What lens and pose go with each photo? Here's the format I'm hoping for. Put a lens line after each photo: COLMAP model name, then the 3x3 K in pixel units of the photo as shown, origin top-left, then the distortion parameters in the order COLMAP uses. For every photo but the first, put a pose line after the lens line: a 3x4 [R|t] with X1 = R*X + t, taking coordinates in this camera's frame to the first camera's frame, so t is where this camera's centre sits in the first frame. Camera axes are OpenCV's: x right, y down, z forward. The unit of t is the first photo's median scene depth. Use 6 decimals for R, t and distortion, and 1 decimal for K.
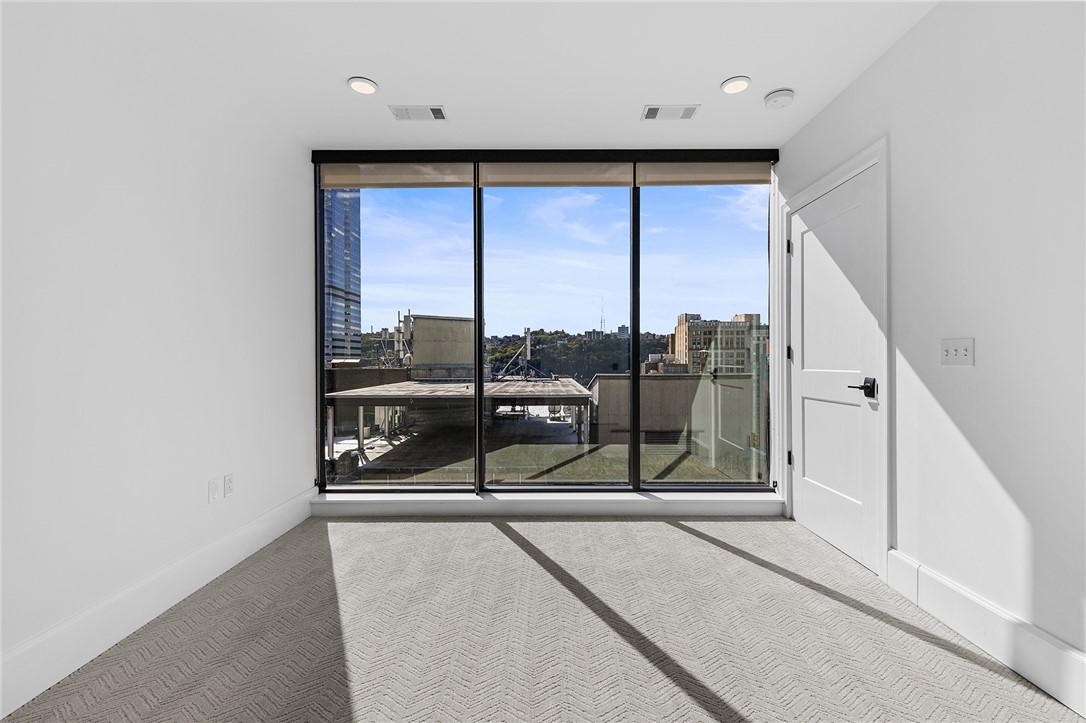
lens RADIAL K [[490.3, 0, 546.2], [0, 490.3, 359.9], [0, 0, 1]] dist [0.007637, -0.000507]
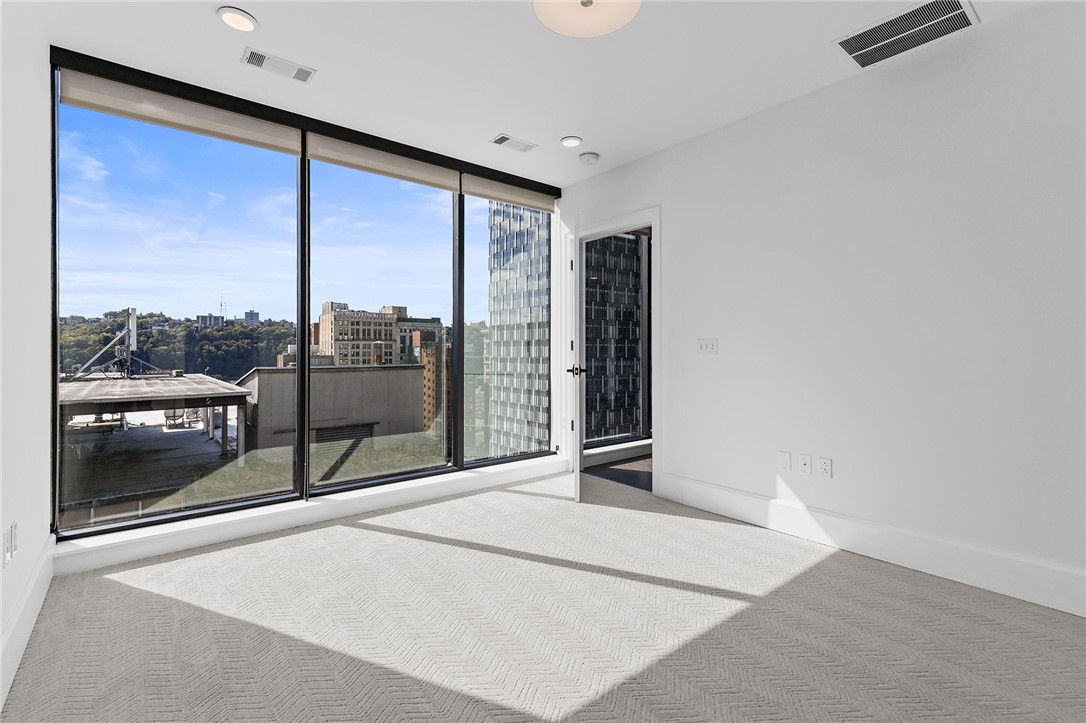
lens RADIAL K [[498.7, 0, 548.5], [0, 498.7, 350.6], [0, 0, 1]] dist [0.009254, -0.000354]
pose [[0.769514, 0.002563, 0.638625, -0.037672], [-0.001741, 0.999997, -0.001916, 0.000055], [-0.638627, 0.000363, 0.769516, 0.001225]]
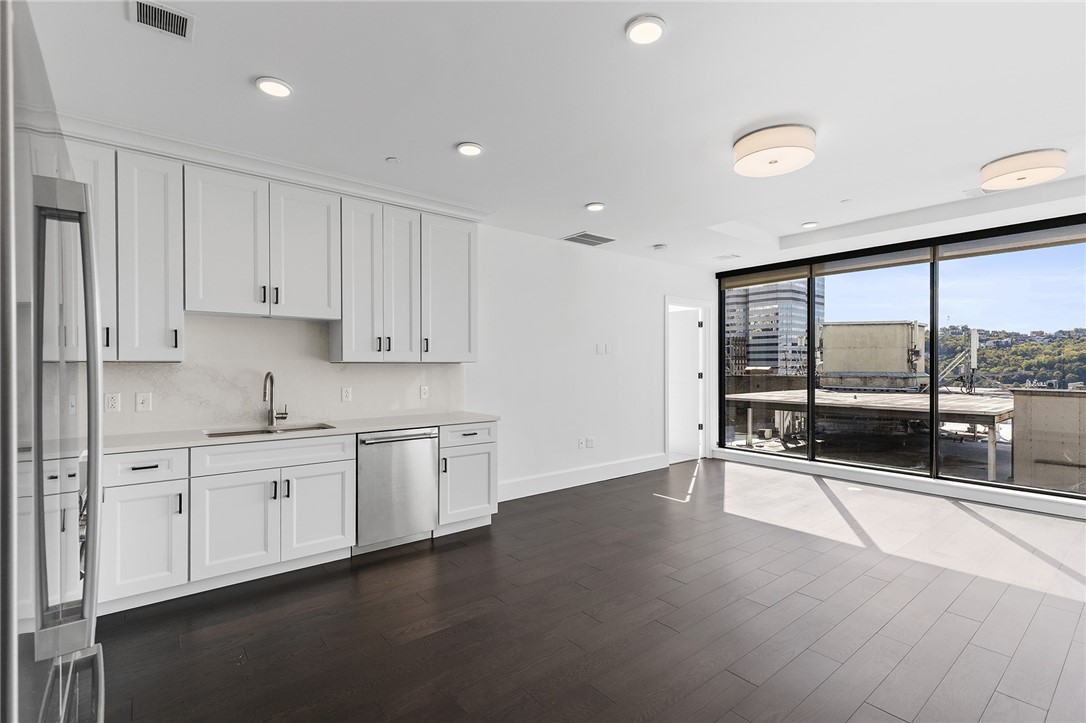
lens RADIAL K [[495.7, 0, 542.6], [0, 495.7, 366.4], [0, 0, 1]] dist [0.002788, 0.000194]
pose [[0.627875, 0.004912, -0.778299, 0.156203], [-0.002207, 0.999987, 0.004531, -0.005676], [0.778311, -0.001127, 0.627878, -0.074949]]
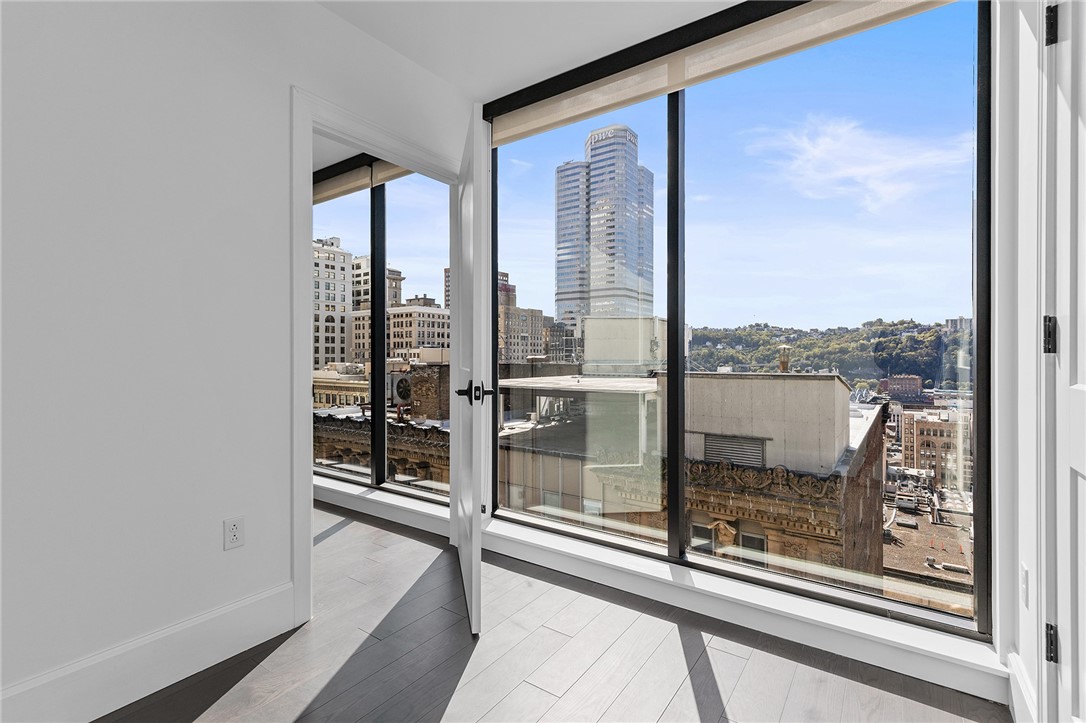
lens RADIAL K [[490.3, 0, 546.2], [0, 490.3, 359.9], [0, 0, 1]] dist [0.007637, -0.000507]
pose [[0.818249, 0.006680, -0.574826, 0.298361], [-0.002031, 0.999960, 0.008730, -0.000777], [0.574861, -0.005976, 0.818229, 0.040105]]
